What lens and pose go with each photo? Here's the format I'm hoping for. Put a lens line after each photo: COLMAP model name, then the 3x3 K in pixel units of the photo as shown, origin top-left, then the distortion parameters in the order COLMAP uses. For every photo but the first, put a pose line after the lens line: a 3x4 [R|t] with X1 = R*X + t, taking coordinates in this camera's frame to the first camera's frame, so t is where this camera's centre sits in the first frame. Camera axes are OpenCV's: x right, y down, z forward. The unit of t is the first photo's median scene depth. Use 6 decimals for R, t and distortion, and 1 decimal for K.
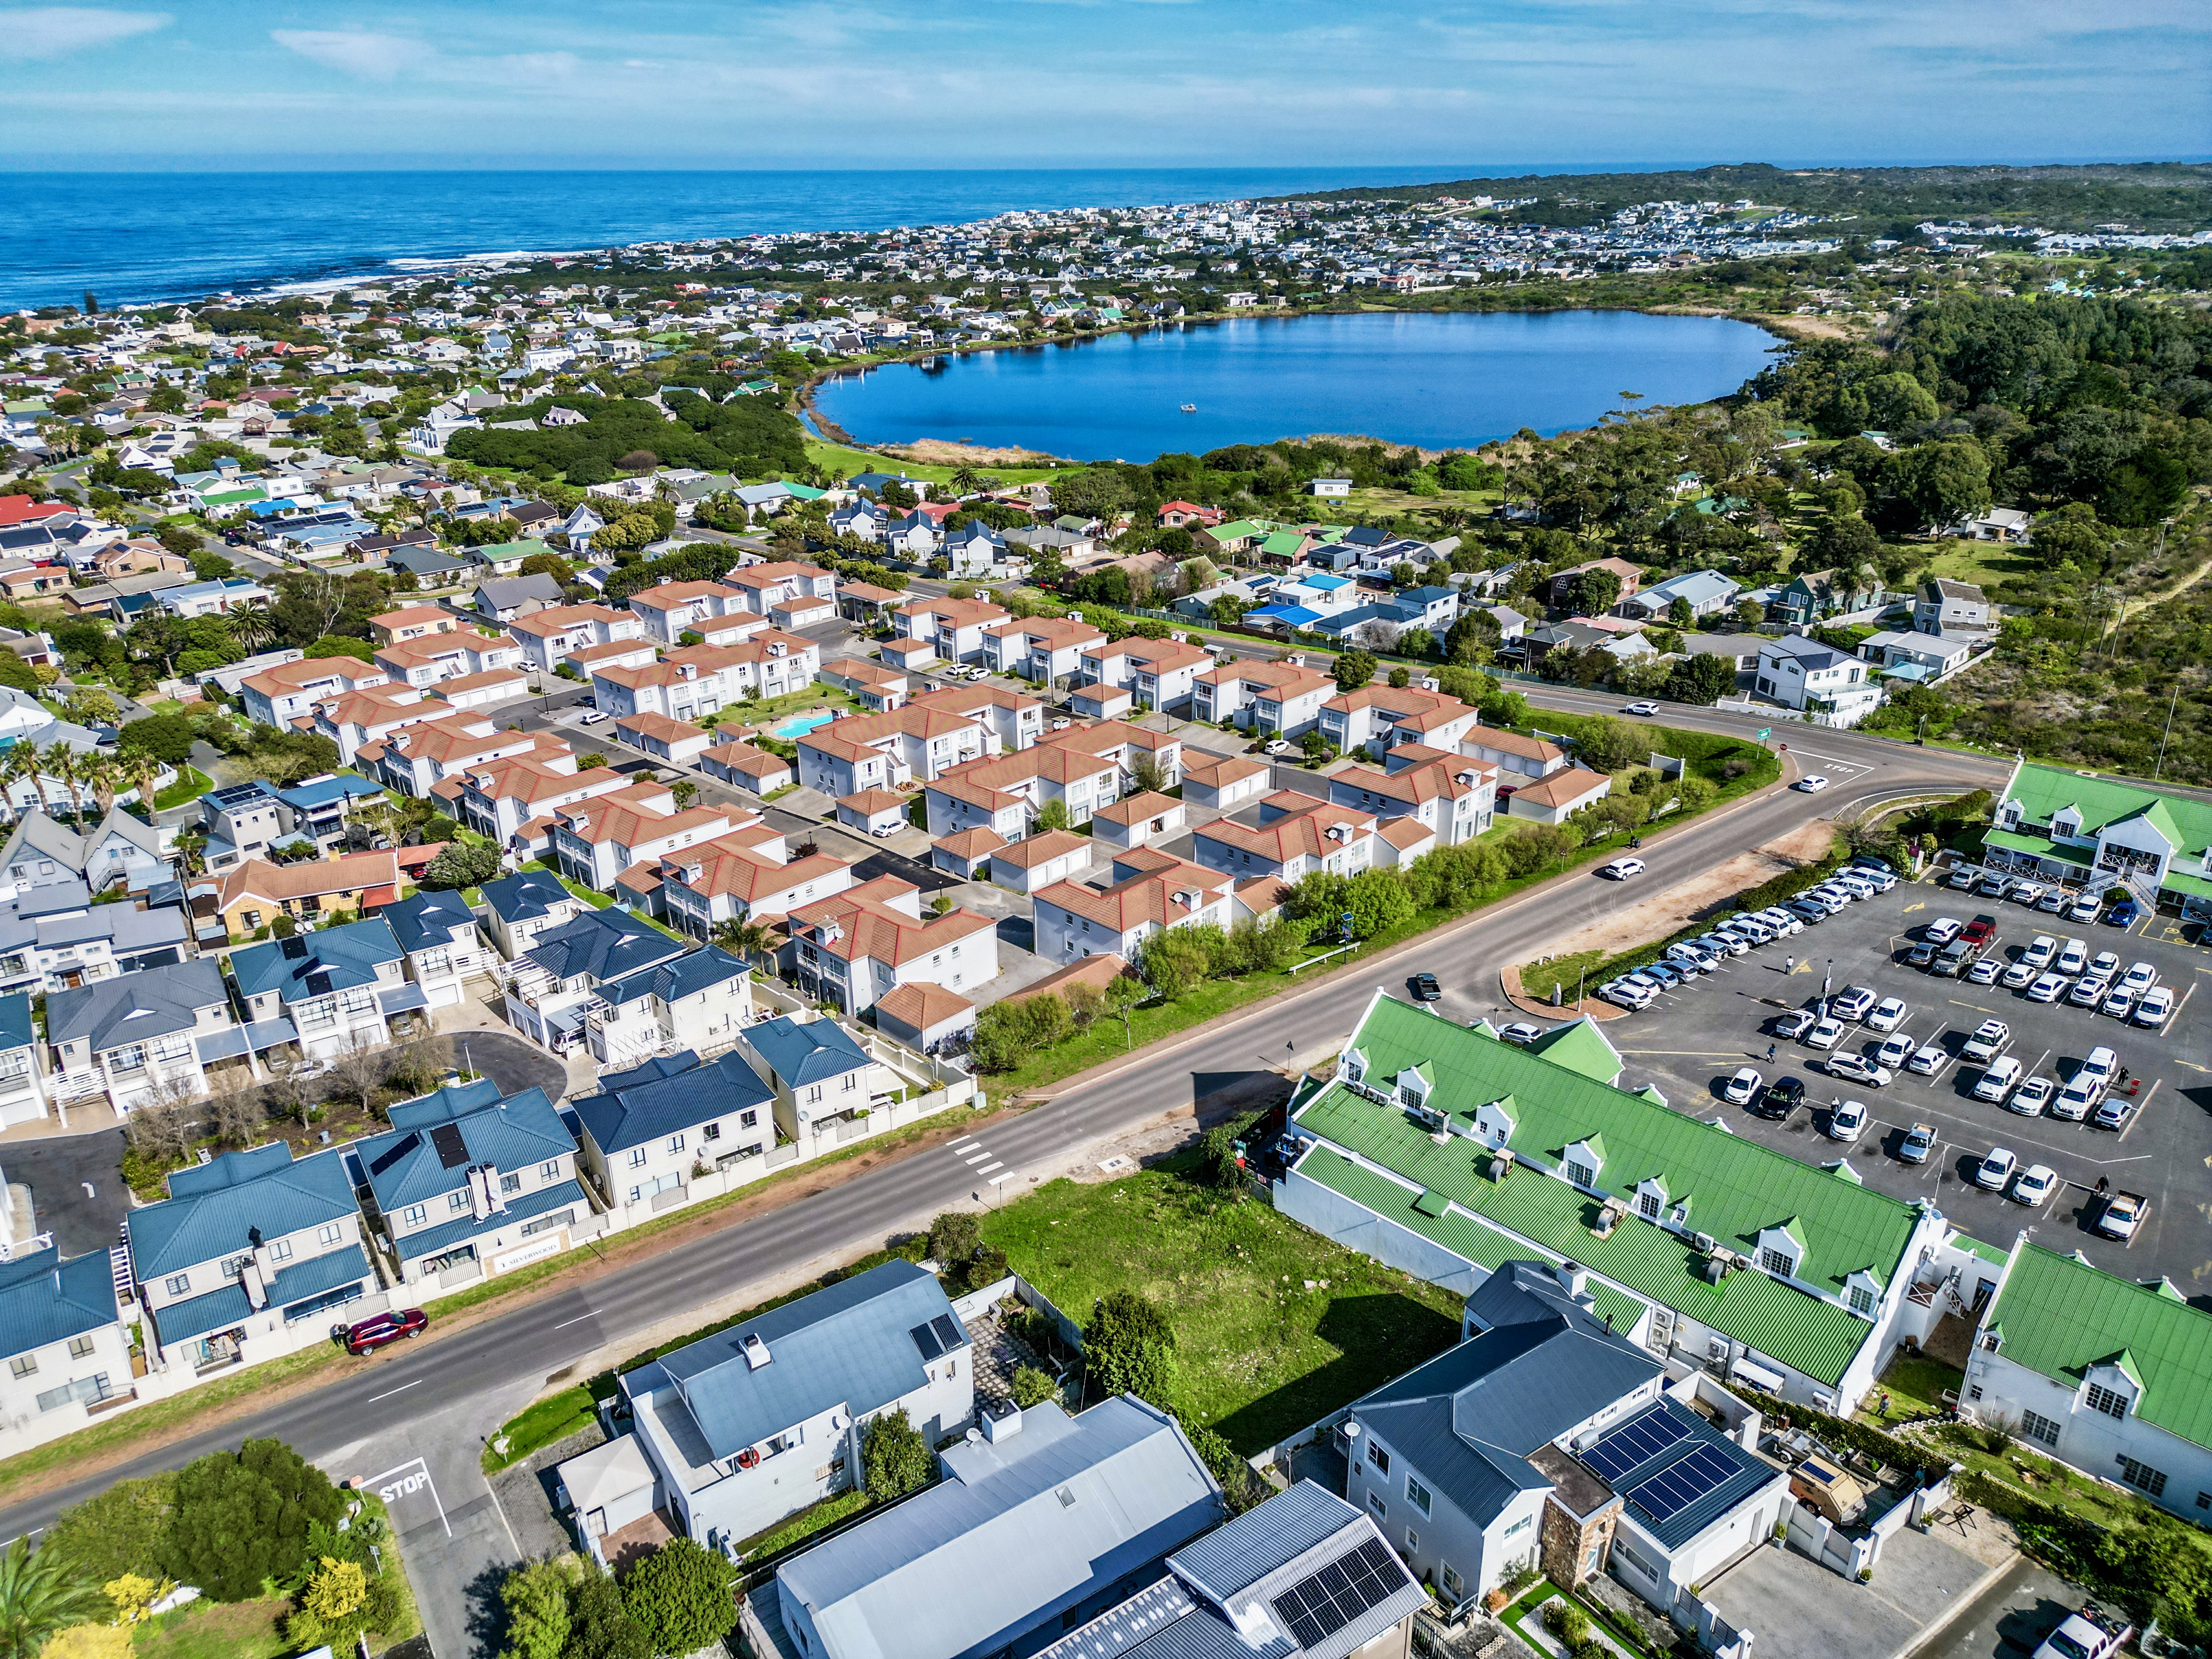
lens RADIAL K [[1558.0, 0, 1112.4], [0, 1558.0, 830.7], [0, 0, 1]] dist [0.080788, -0.081791]
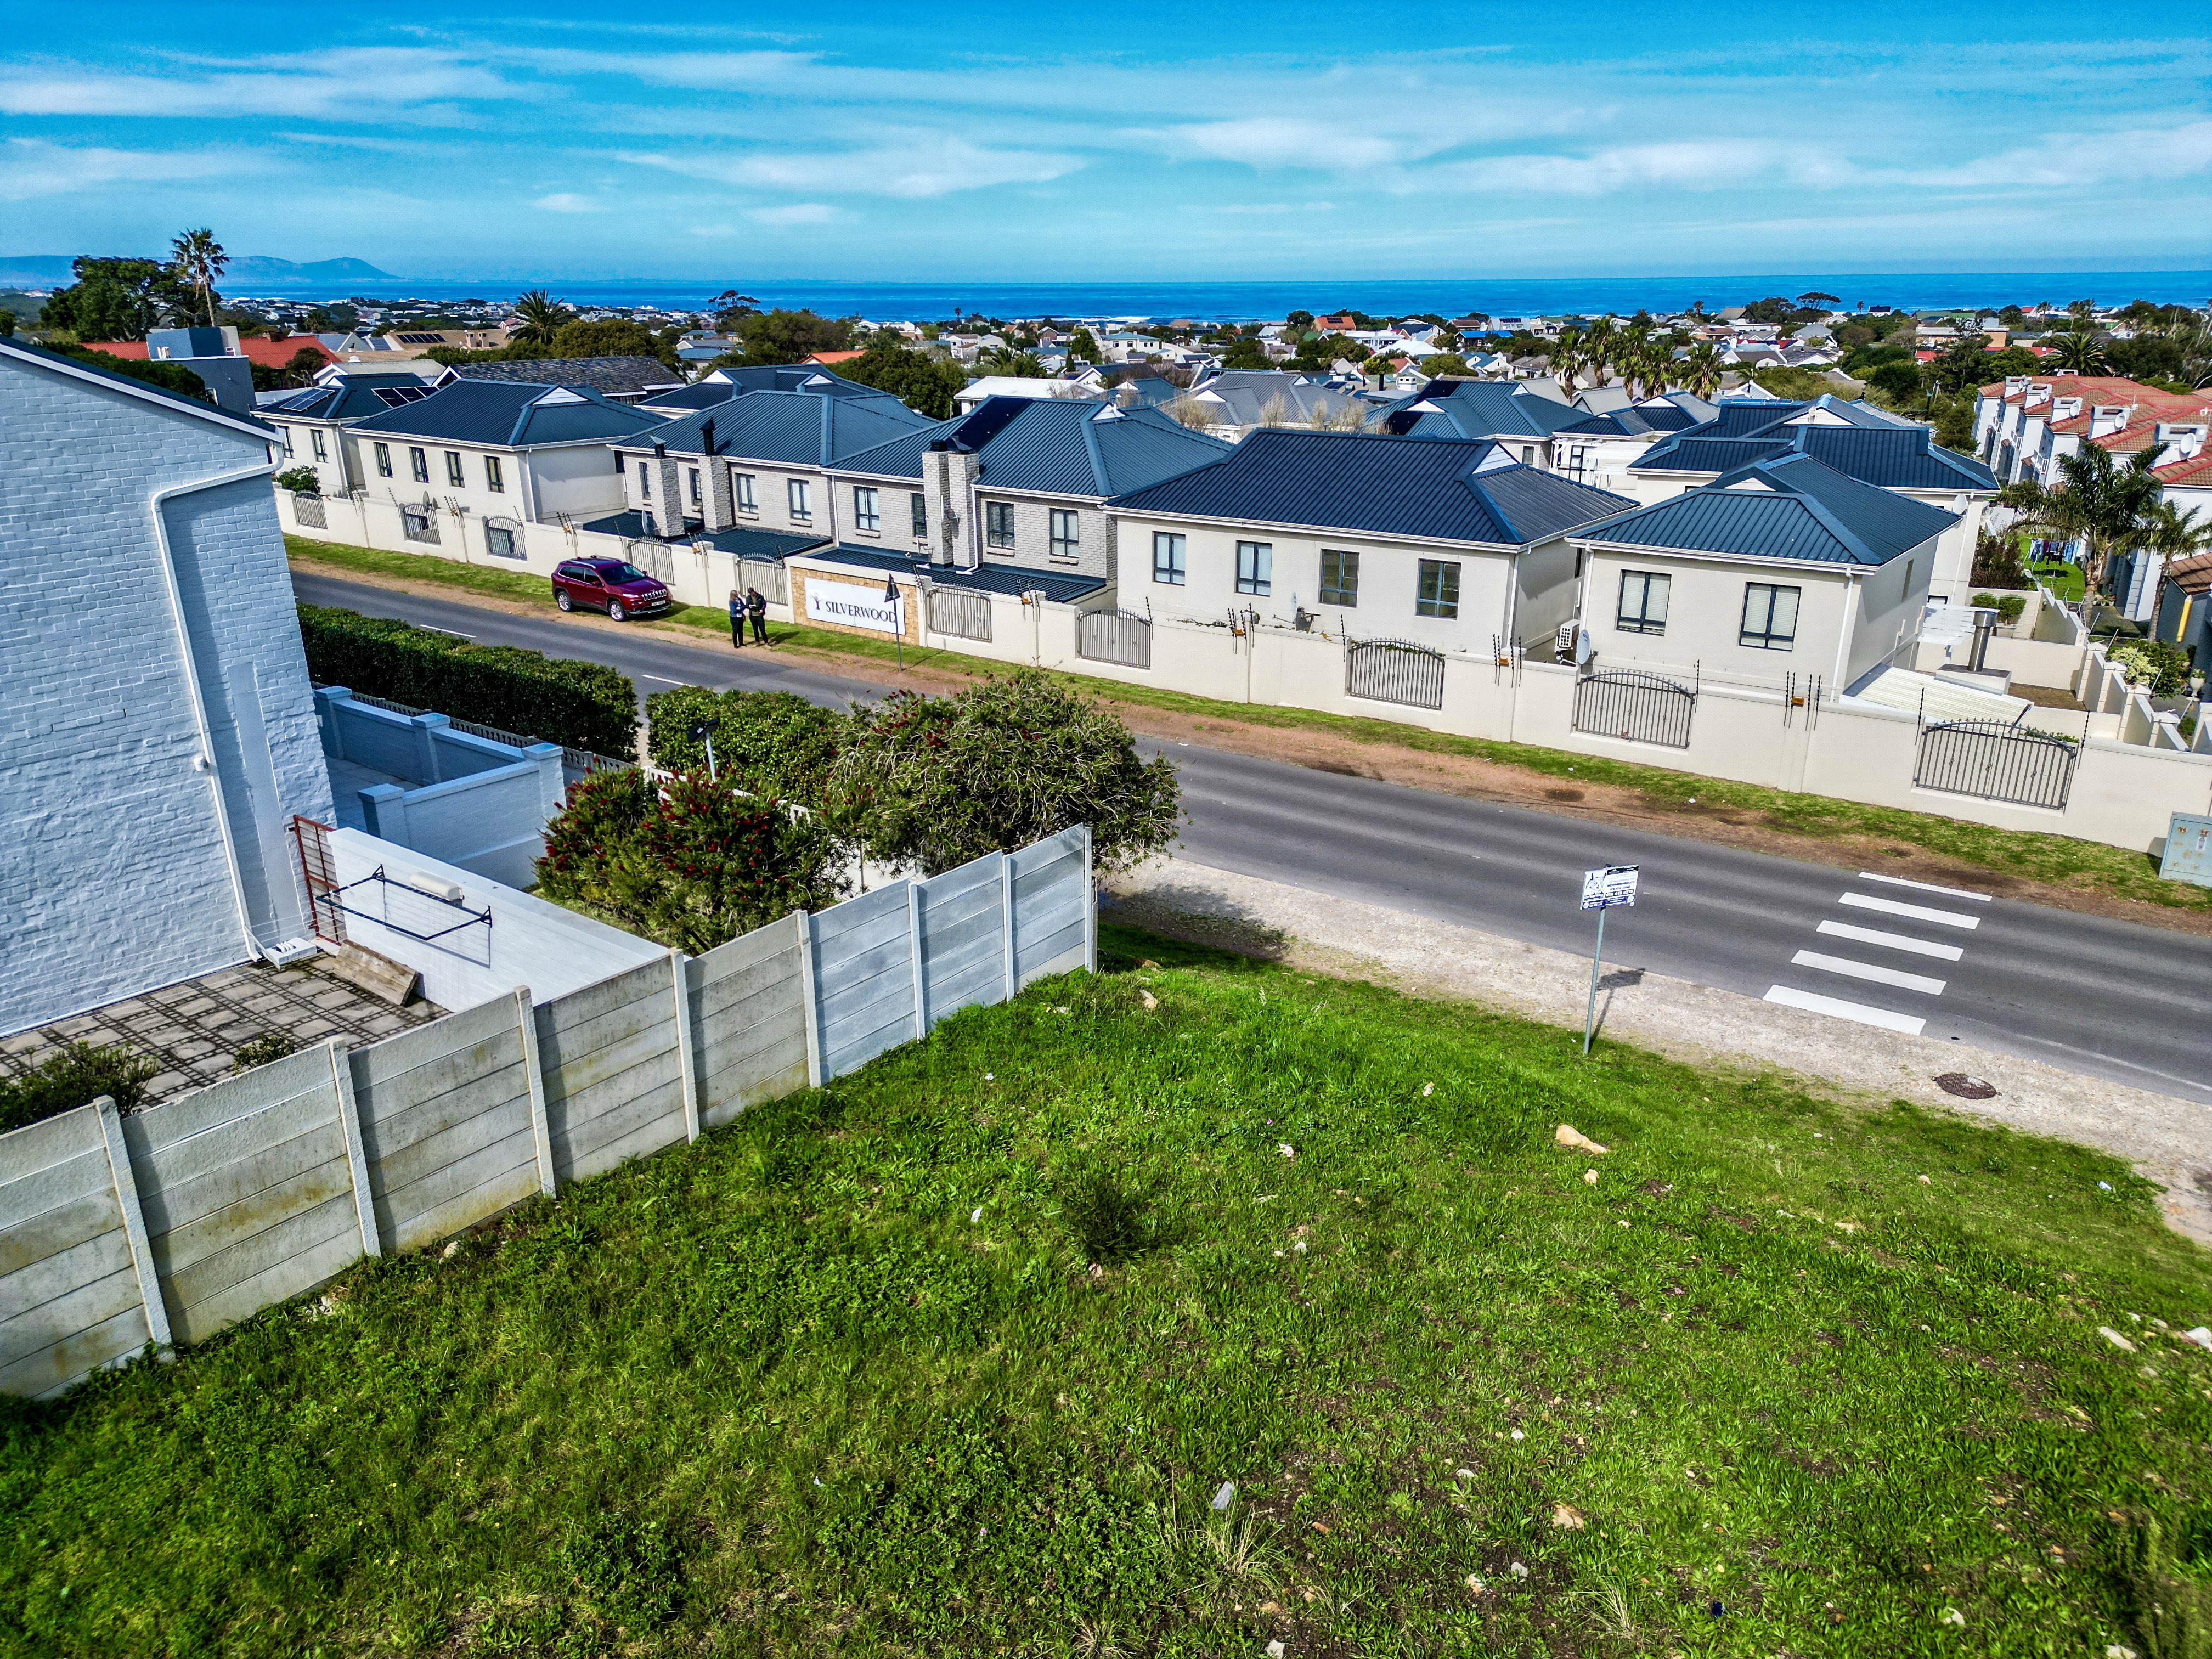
lens RADIAL K [[1558.0, 0, 1112.4], [0, 1558.0, 830.7], [0, 0, 1]] dist [0.080788, -0.081791]
pose [[0.314395, 0.316180, -0.895090, 0.034431], [-0.368309, 0.909669, 0.191964, 0.100083], [0.874931, 0.269317, 0.402448, 0.423610]]
